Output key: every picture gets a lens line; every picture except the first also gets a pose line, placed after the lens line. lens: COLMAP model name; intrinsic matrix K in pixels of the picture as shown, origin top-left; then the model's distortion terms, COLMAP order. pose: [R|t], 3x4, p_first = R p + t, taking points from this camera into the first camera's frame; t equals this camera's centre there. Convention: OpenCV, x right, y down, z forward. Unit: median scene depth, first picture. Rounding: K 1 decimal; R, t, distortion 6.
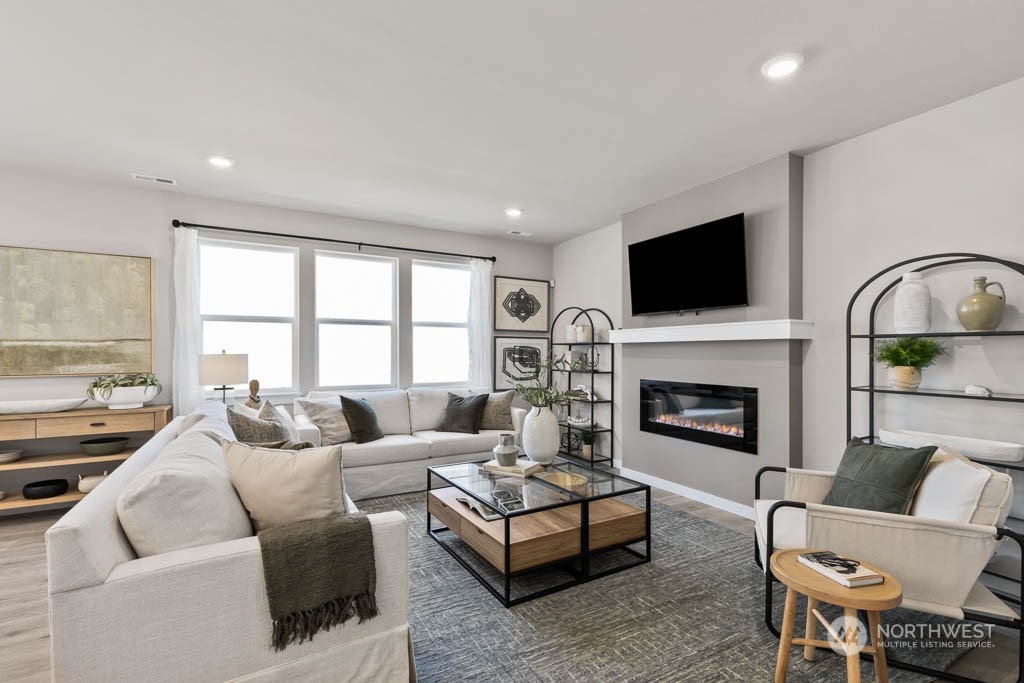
lens RADIAL K [[464.3, 0, 506.7], [0, 464.3, 349.1], [0, 0, 1]] dist [0.009304, -0.000242]
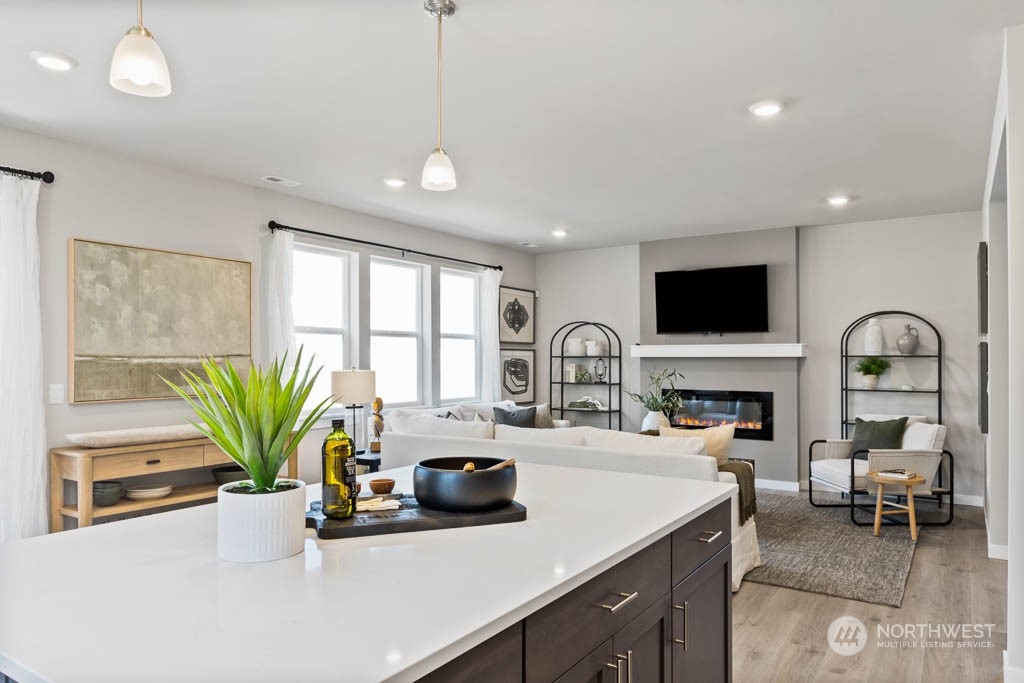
lens RADIAL K [[695.0, 0, 507.1], [0, 695.0, 342.9], [0, 0, 1]] dist [-0.002308, -0.000678]
pose [[0.889626, 0.008688, 0.456608, -0.959929], [-0.001353, 0.999865, -0.016388, -0.023236], [-0.456688, 0.013961, 0.889517, -0.406414]]
